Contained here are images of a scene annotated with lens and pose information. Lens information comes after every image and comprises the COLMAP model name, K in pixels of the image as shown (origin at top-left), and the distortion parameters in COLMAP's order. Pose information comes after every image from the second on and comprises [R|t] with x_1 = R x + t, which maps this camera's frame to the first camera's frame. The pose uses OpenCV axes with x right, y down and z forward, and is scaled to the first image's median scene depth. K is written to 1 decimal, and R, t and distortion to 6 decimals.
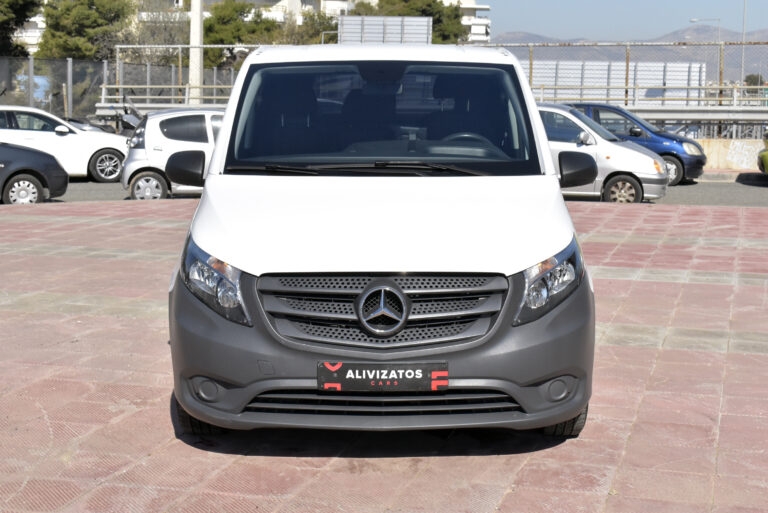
lens RADIAL K [[1338.7, 0, 384.0], [0, 1338.7, 257.5], [0, 0, 1]] dist [-0.010467, 0.000000]
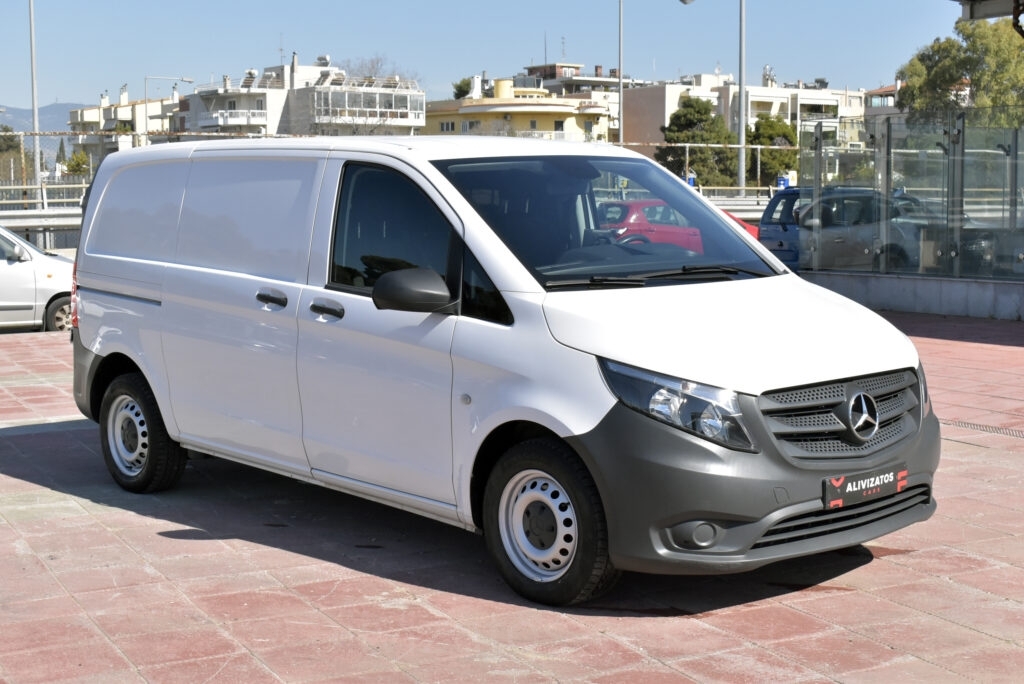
lens RADIAL K [[1633.6, 0, 513.8], [0, 1633.6, 344.5], [0, 0, 1]] dist [-0.018192, 0.000000]
pose [[0.678271, -0.072856, 0.731191, -1.006533], [0.096219, 0.995311, 0.009917, -0.046732], [-0.728485, 0.063628, 0.682101, 0.375219]]
